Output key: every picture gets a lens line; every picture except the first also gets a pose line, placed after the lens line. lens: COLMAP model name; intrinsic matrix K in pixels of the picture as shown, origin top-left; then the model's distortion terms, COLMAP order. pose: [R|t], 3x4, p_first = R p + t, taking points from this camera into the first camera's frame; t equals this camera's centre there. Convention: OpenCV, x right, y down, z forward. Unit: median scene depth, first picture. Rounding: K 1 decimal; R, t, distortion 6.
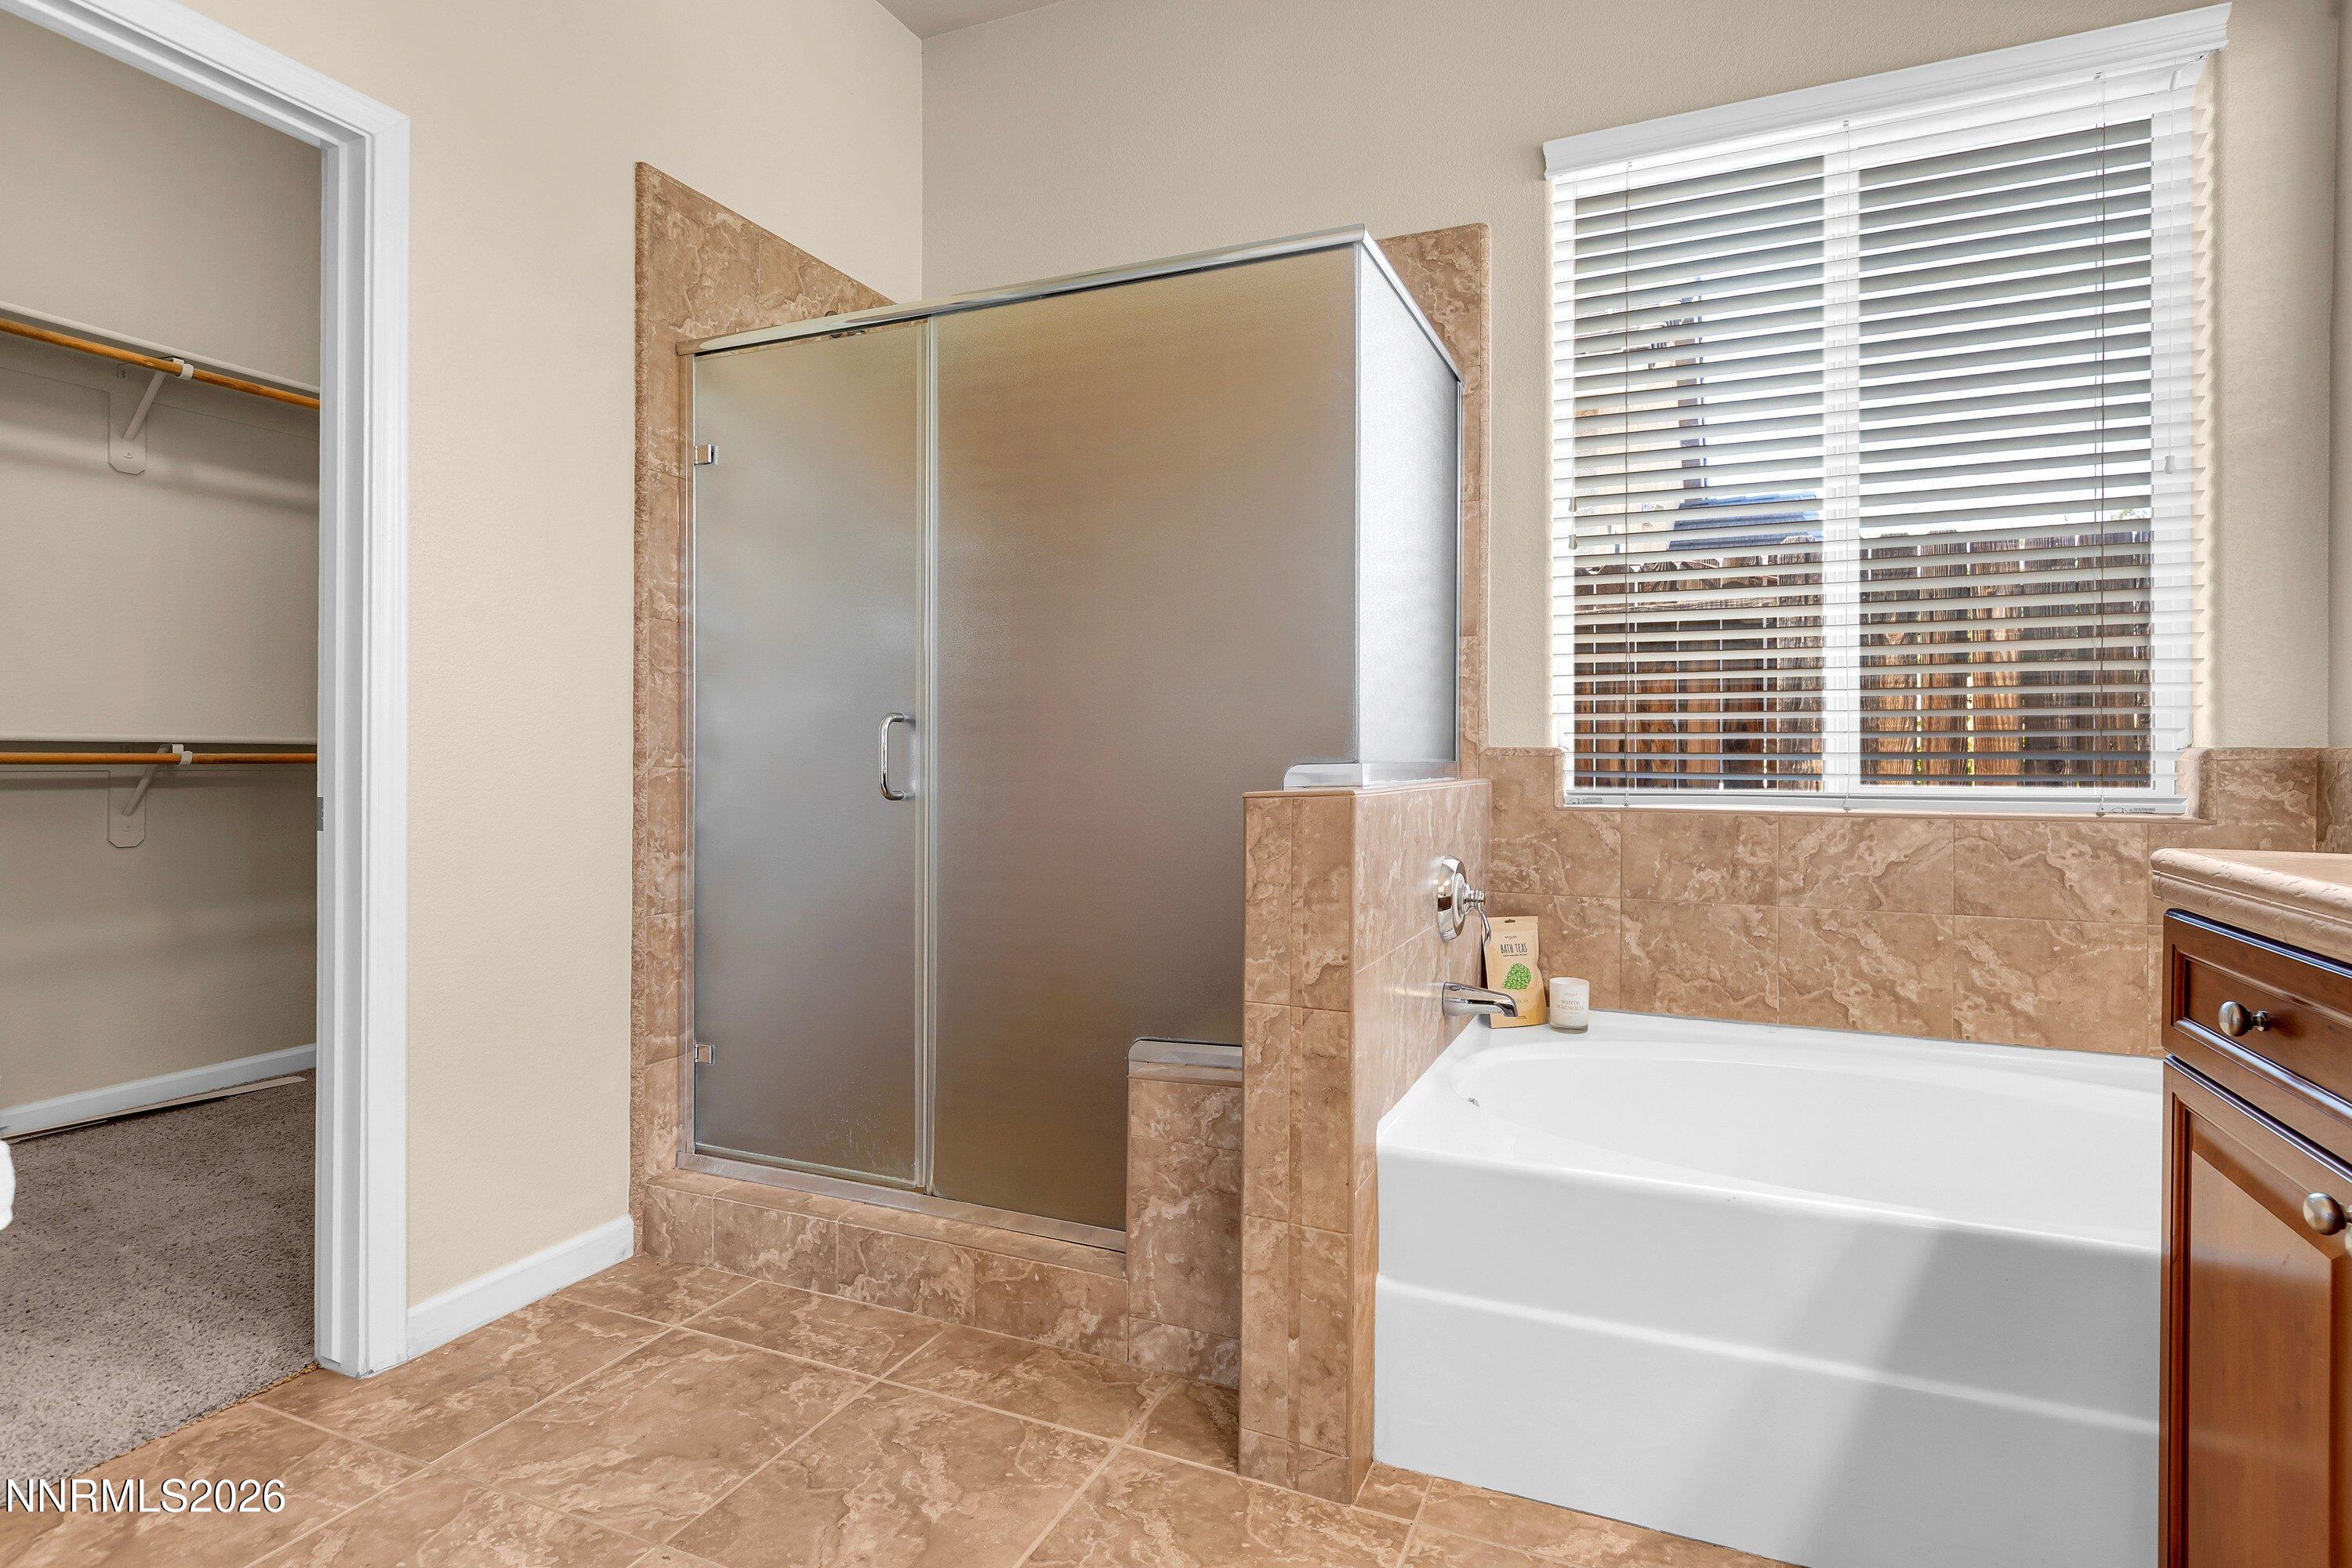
lens RADIAL K [[1172.4, 0, 1218.3], [0, 1172.4, 752.2], [0, 0, 1]] dist [0.006014, -0.001165]
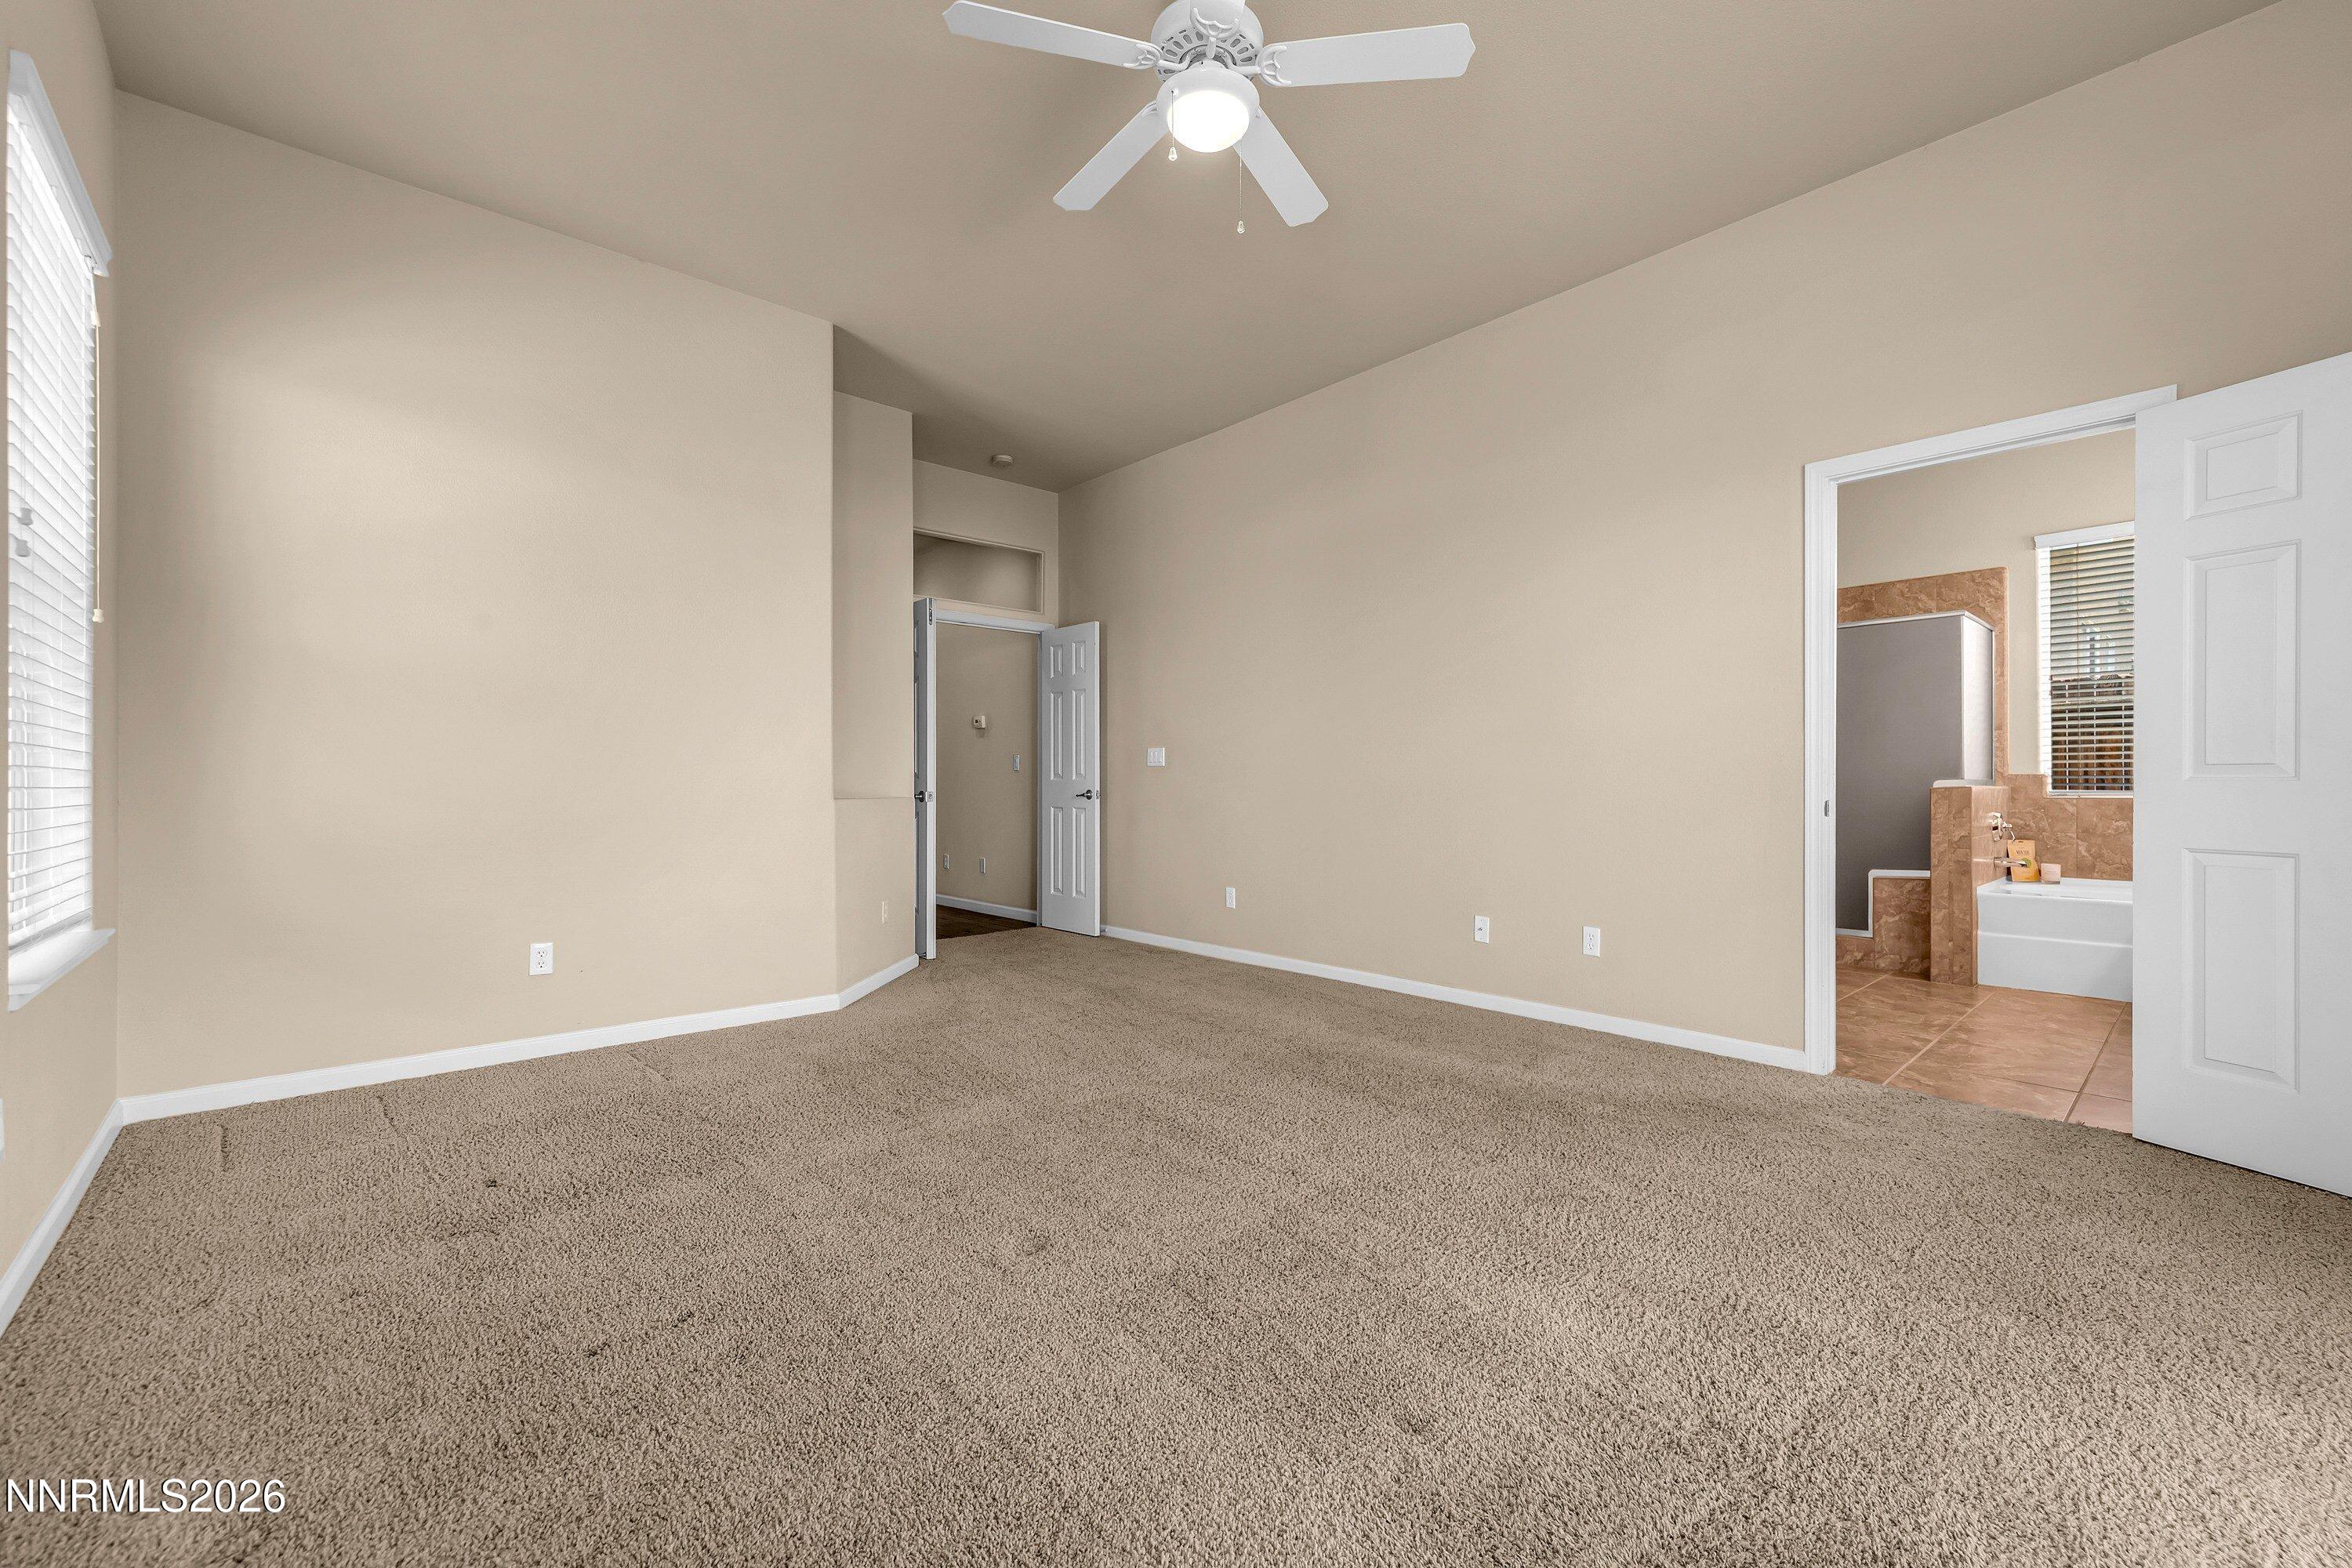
lens RADIAL K [[997.7, 0, 1172.7], [0, 997.7, 776.4], [0, 0, 1]] dist [0.004469, 0.000044]
pose [[0.909124, -0.006528, -0.416474, -0.633993], [0.003307, 0.999959, -0.008456, 0.016178], [0.416512, 0.006311, 0.909108, -2.129509]]
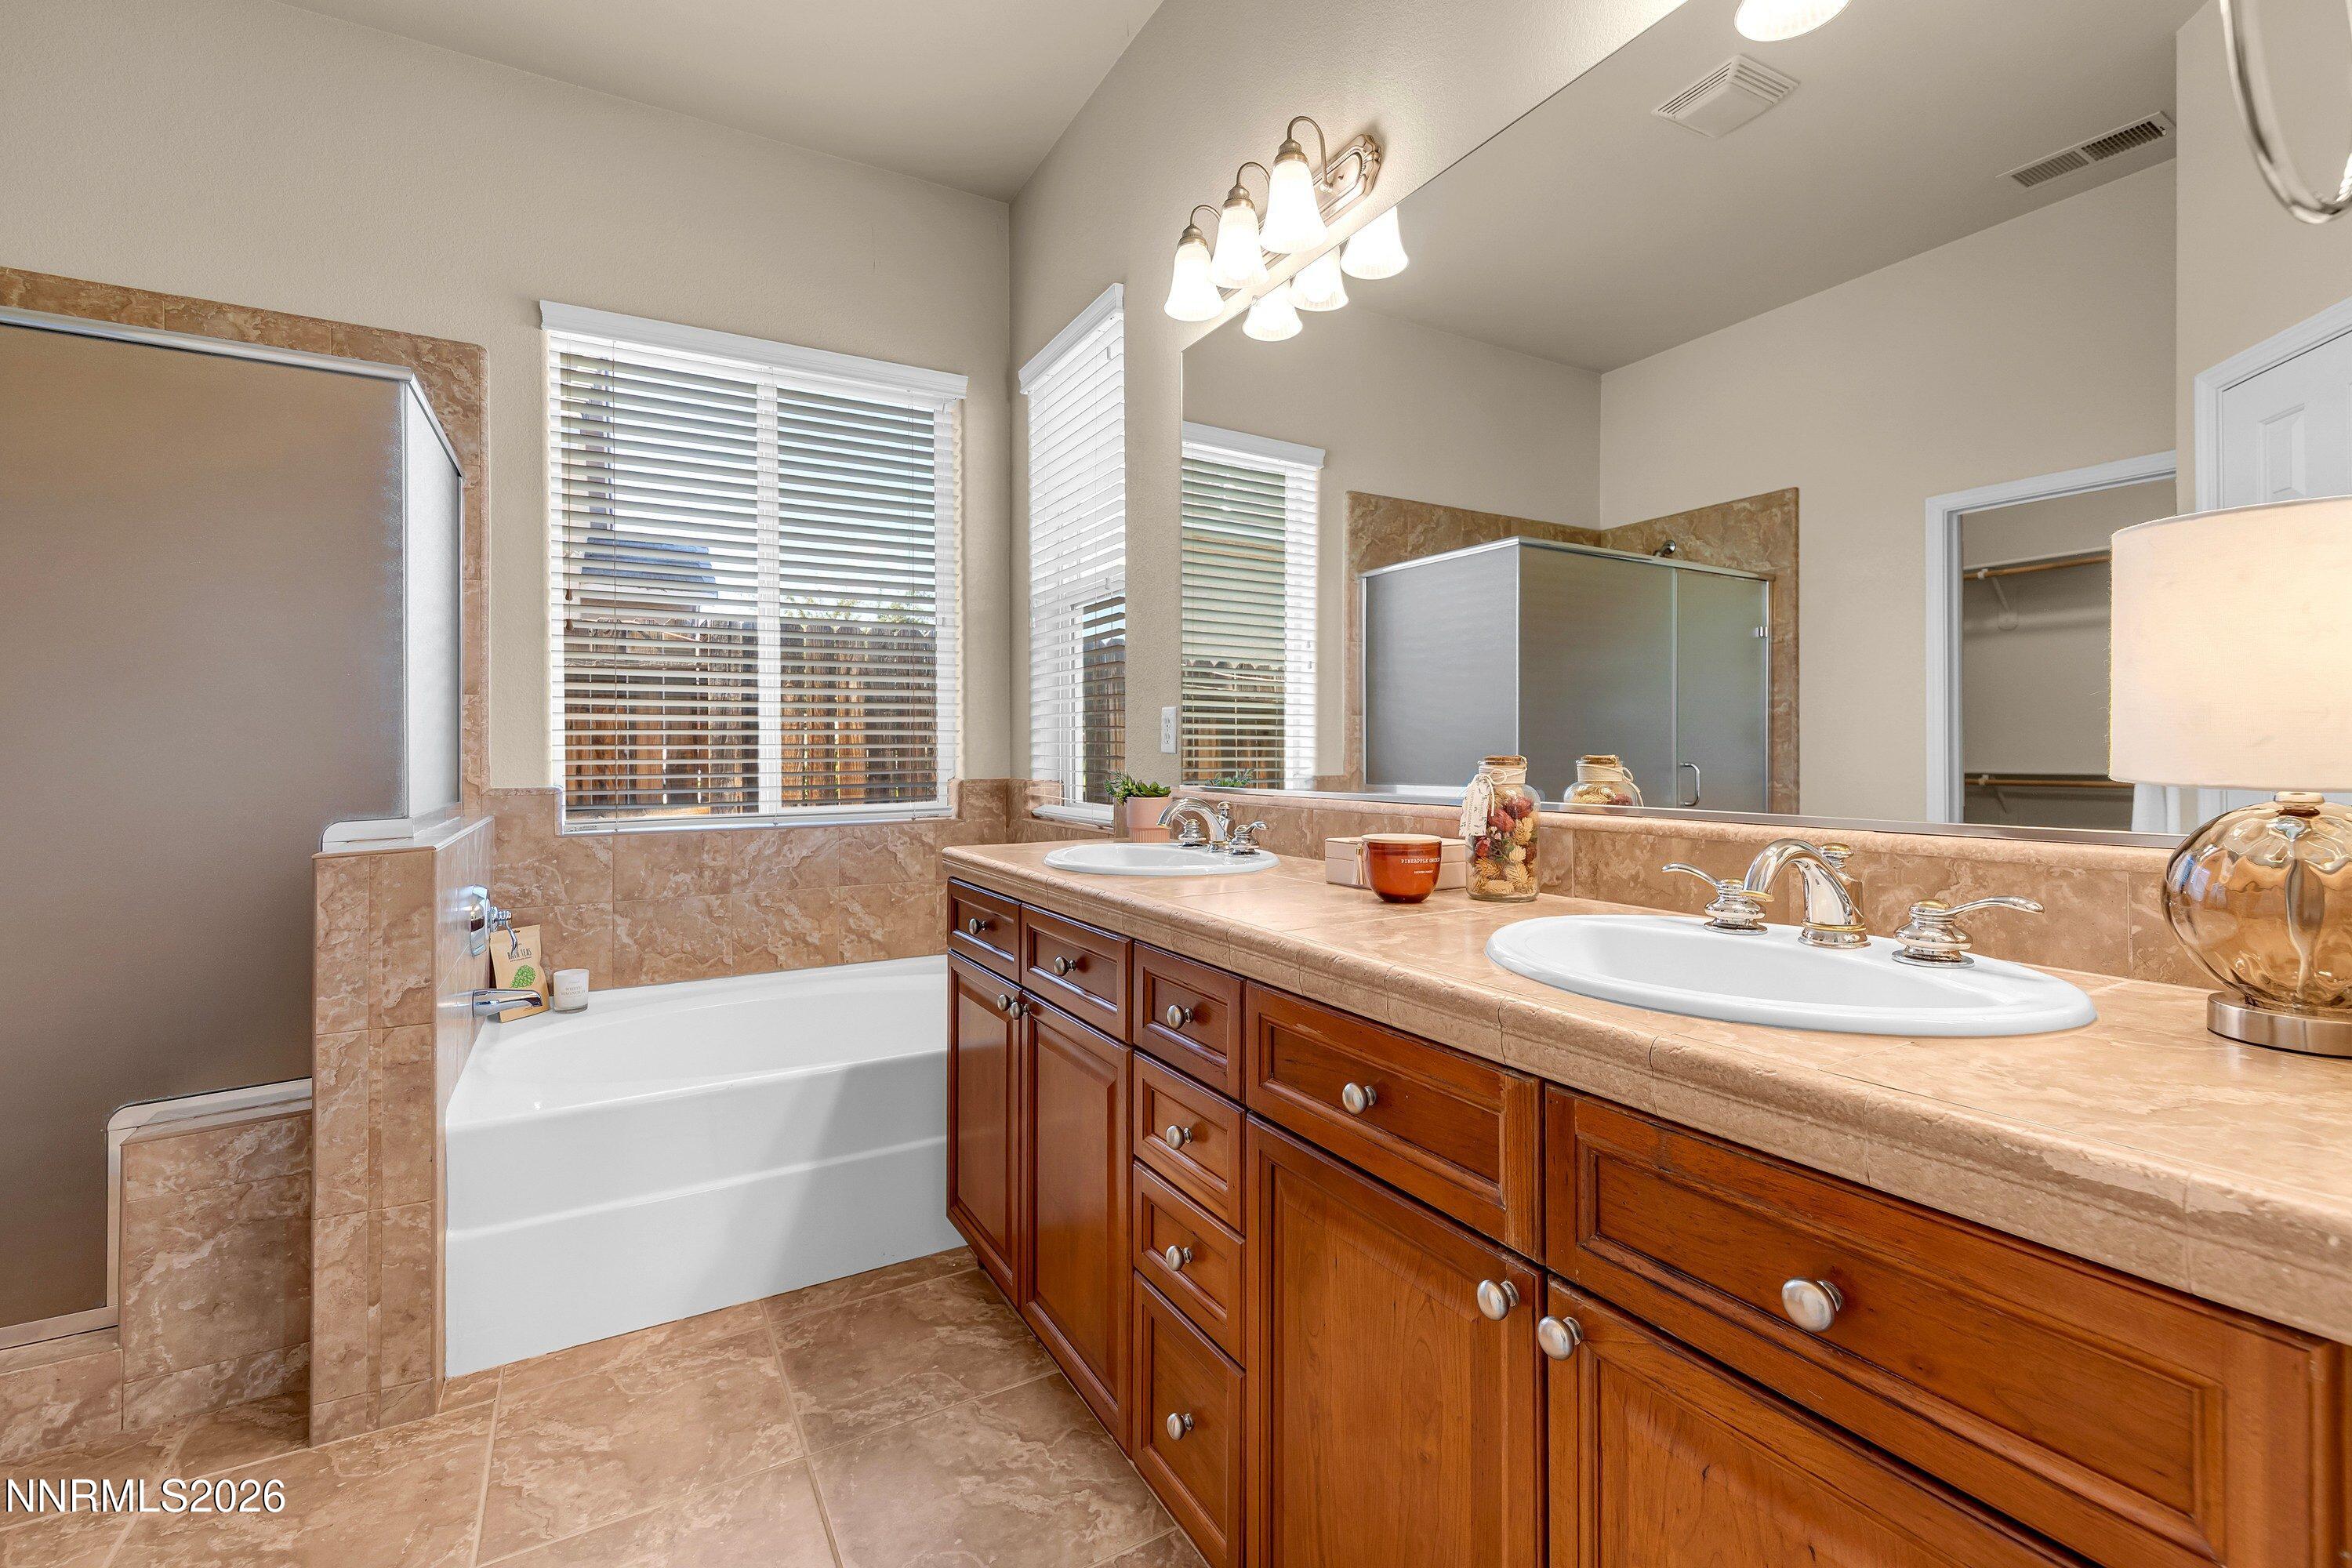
lens RADIAL K [[1022.3, 0, 1179.6], [0, 1022.3, 747.8], [0, 0, 1]] dist [0.007308, 0.000063]
pose [[0.610847, -0.005005, 0.791733, -0.207323], [0.005505, 0.999983, 0.002074, -0.054561], [-0.791729, 0.003092, 0.610864, -0.235488]]
